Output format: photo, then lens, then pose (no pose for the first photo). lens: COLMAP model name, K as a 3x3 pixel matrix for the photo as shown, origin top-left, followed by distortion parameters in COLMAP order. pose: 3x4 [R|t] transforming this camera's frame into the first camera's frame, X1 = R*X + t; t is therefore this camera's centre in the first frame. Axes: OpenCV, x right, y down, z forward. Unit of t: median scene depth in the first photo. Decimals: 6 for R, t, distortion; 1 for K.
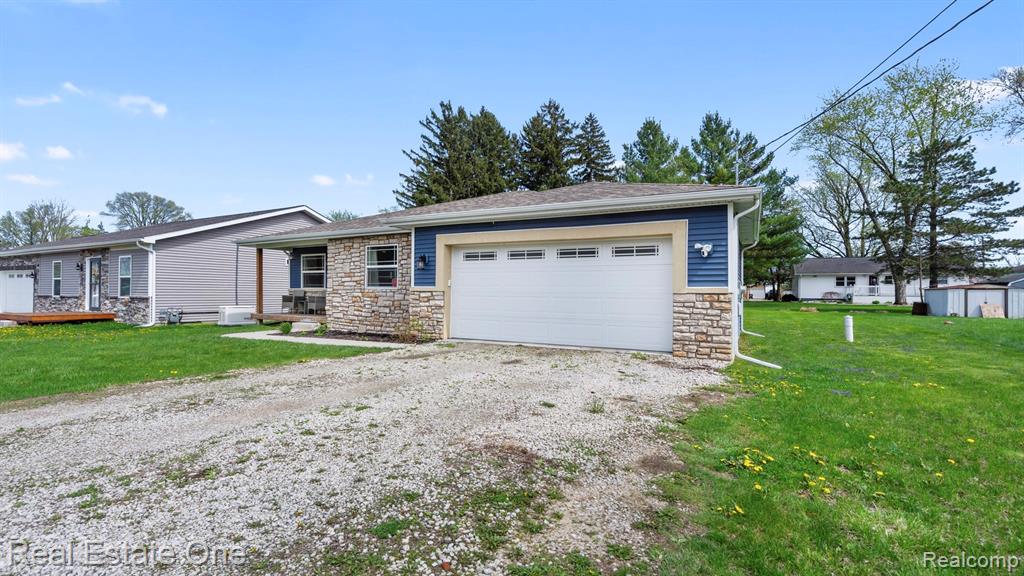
lens RADIAL K [[479.1, 0, 512.0], [0, 479.1, 288.0], [0, 0, 1]] dist [-0.000796, 0.000003]
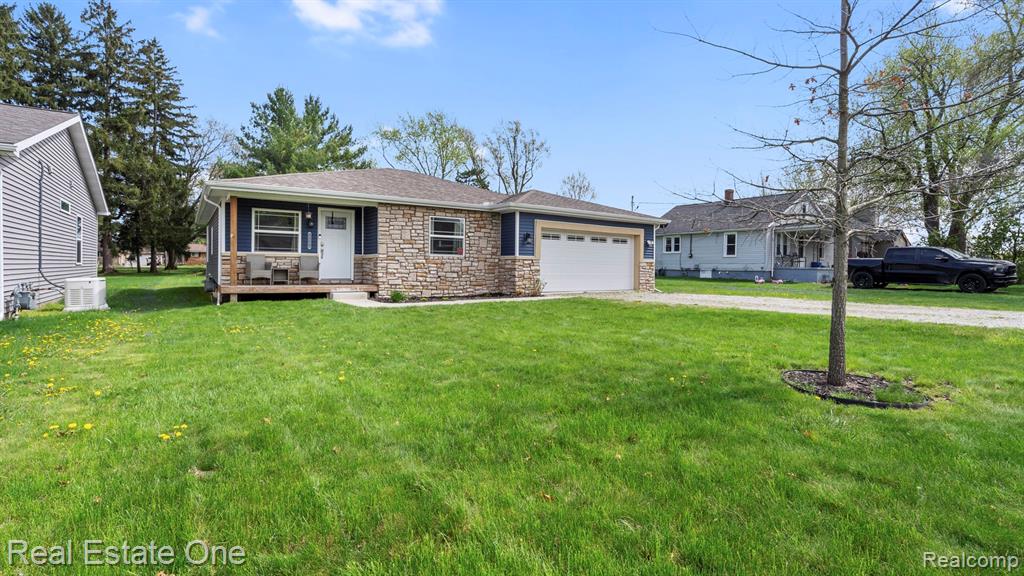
lens RADIAL K [[470.5, 0, 514.7], [0, 470.5, 274.3], [0, 0, 1]] dist [-0.003000, -0.000151]
pose [[0.442759, -0.018052, 0.896459, -1.198785], [-0.018329, 0.999406, 0.029177, 0.008658], [-0.896453, -0.029349, 0.442165, 0.368624]]
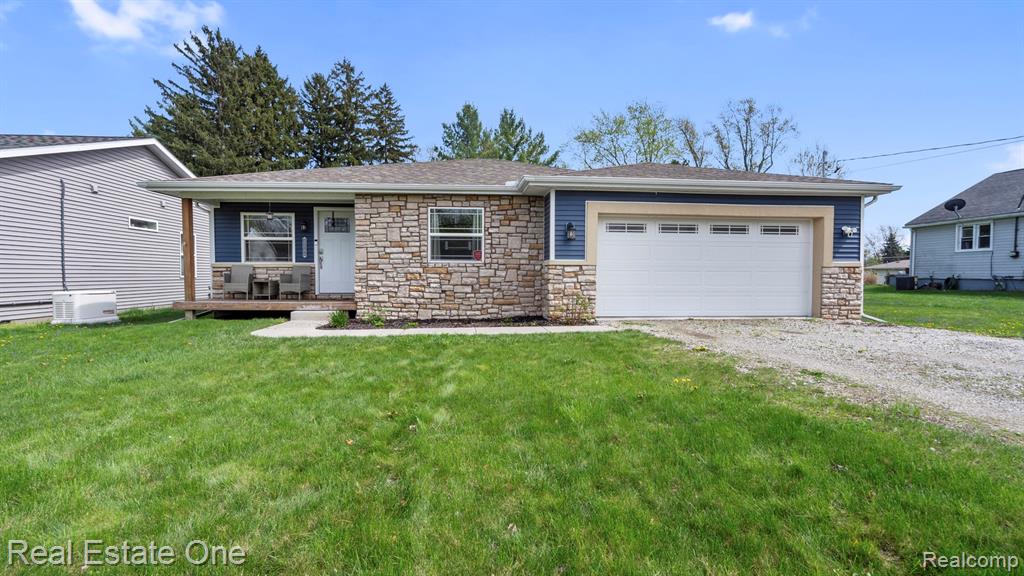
lens RADIAL K [[466.7, 0, 512.0], [0, 466.7, 288.0], [0, 0, 1]] dist [-0.000303, 0.000147]
pose [[0.831532, -0.022048, 0.555038, -0.630858], [-0.002015, 0.999086, 0.042706, 0.010319], [-0.555472, -0.036630, 0.830728, 0.300668]]
